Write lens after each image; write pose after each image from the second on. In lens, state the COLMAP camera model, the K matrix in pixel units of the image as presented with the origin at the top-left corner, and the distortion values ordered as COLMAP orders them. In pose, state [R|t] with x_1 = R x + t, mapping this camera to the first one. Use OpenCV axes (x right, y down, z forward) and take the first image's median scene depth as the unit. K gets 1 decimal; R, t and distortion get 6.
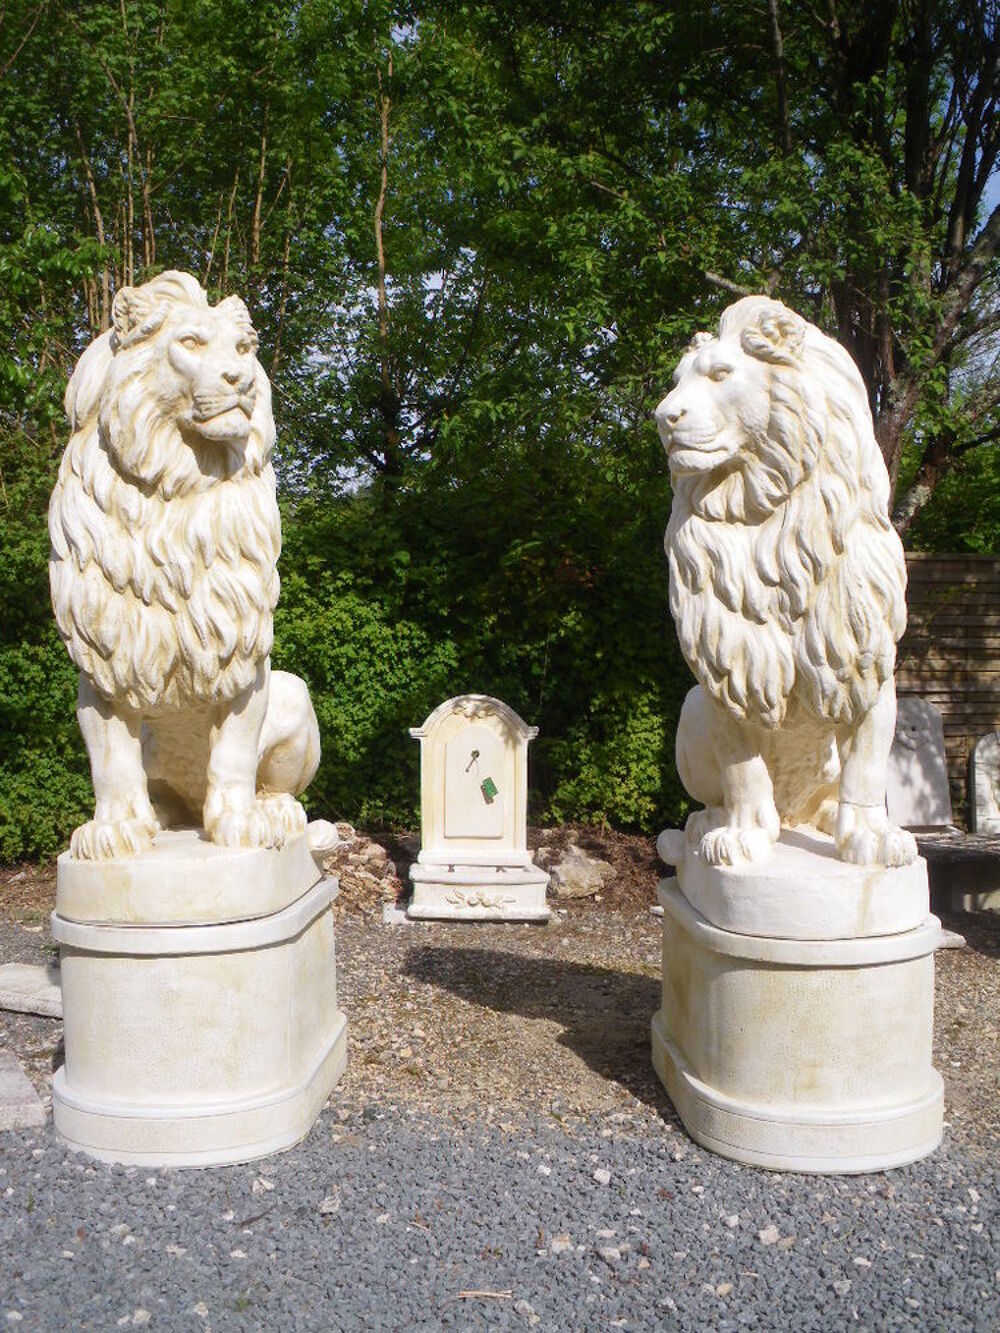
lens RADIAL K [[1411.9, 0, 503.3], [0, 1411.9, 644.0], [0, 0, 1]] dist [-0.323725, 0.447336]
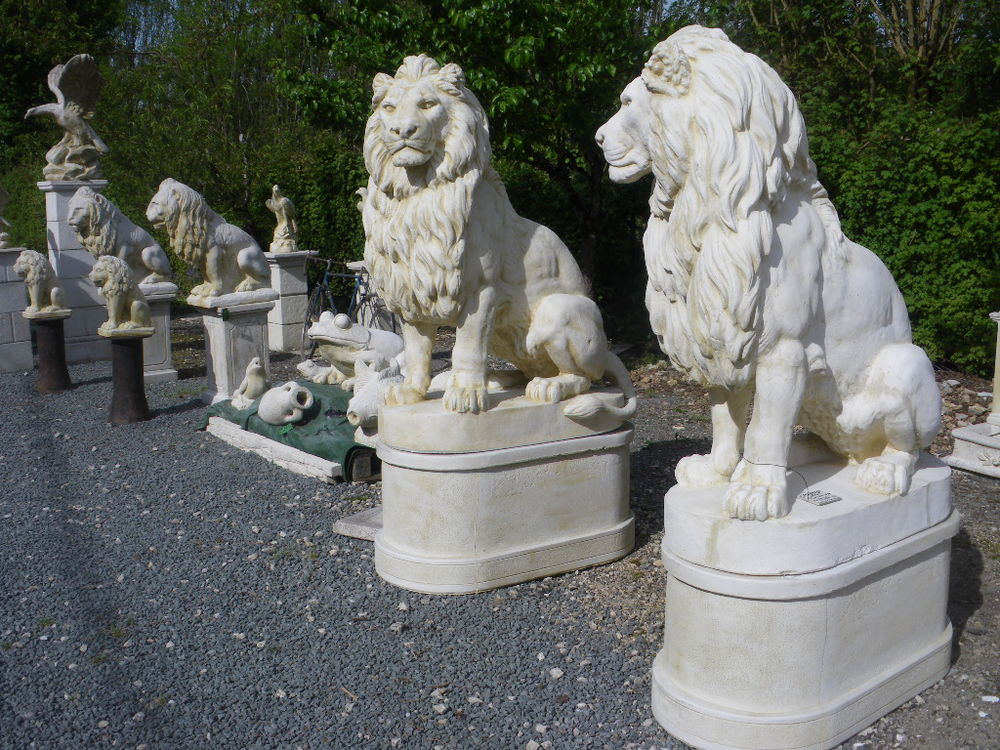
lens RADIAL K [[1059.2, 0, 500.0], [0, 1059.2, 375.0], [0, 0, 1]] dist [-0.323725, 0.447336]
pose [[0.591470, 0.139428, -0.794181, 0.854391], [0.018933, 0.982263, 0.186549, -0.129311], [0.806105, -0.125374, 0.578339, 0.335613]]
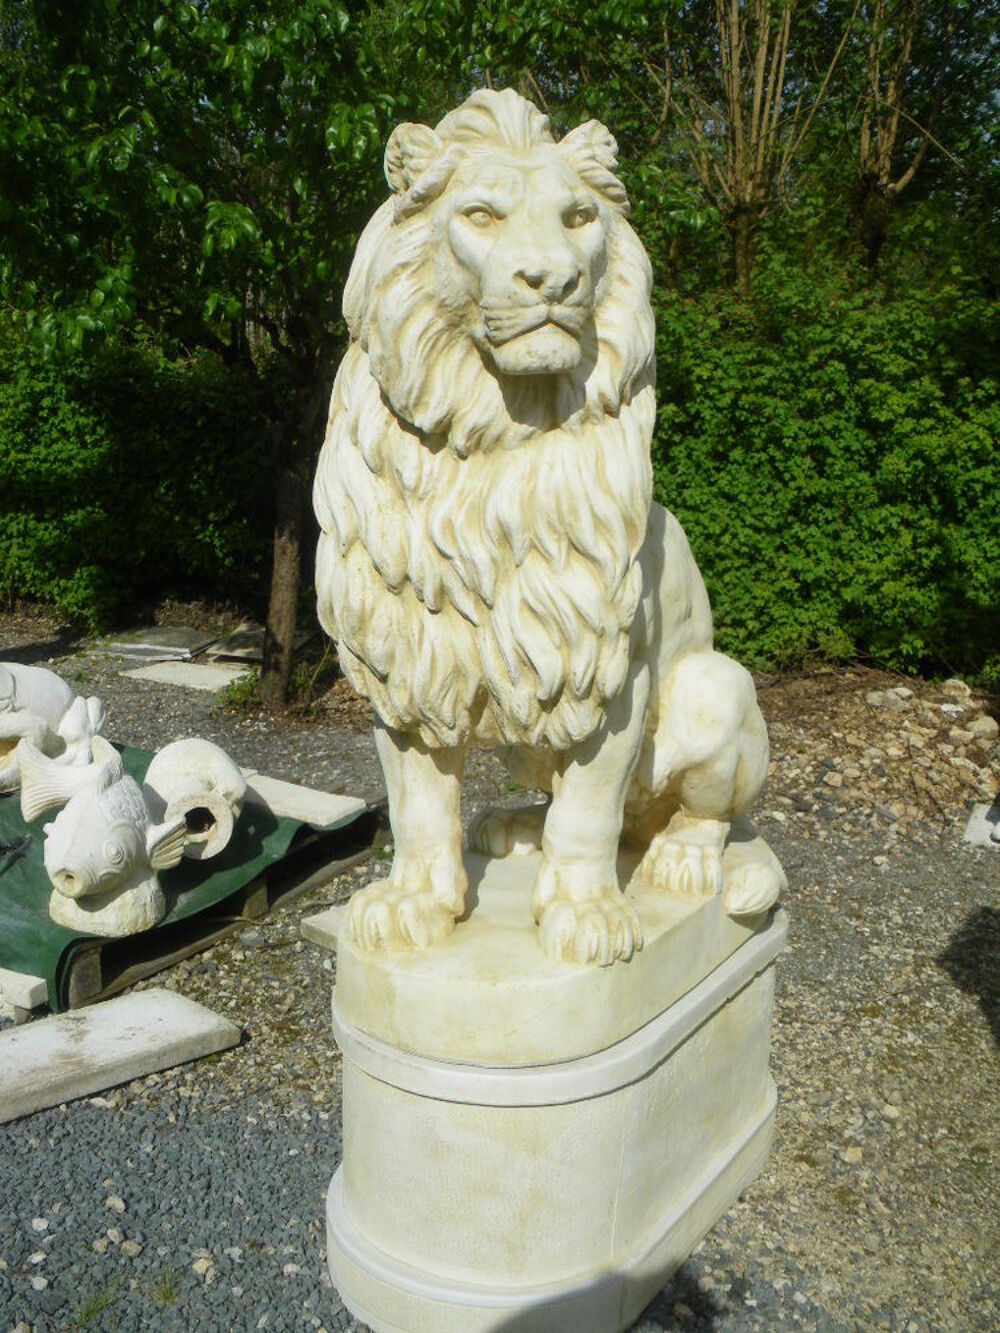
lens RADIAL K [[1411.9, 0, 503.3], [0, 1411.9, 644.0], [0, 0, 1]] dist [-0.323725, 0.447336]
pose [[0.870809, 0.123196, -0.475935, 0.097561], [-0.024756, 0.977853, 0.207822, -0.154156], [0.490997, -0.169191, 0.854574, 0.425601]]
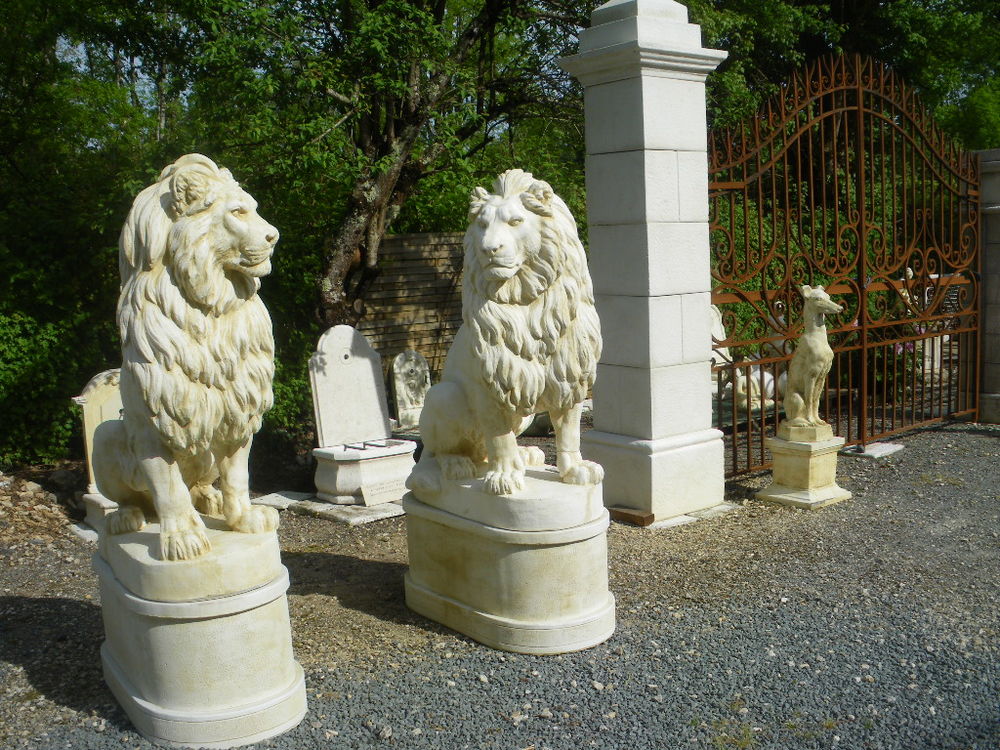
lens RADIAL K [[1059.2, 0, 500.0], [0, 1059.2, 375.0], [0, 0, 1]] dist [-0.323725, 0.447336]
pose [[0.828341, -0.097421, 0.551689, -0.606000], [0.031063, 0.991236, 0.128400, -0.173774], [-0.559363, -0.089222, 0.824107, -0.097040]]
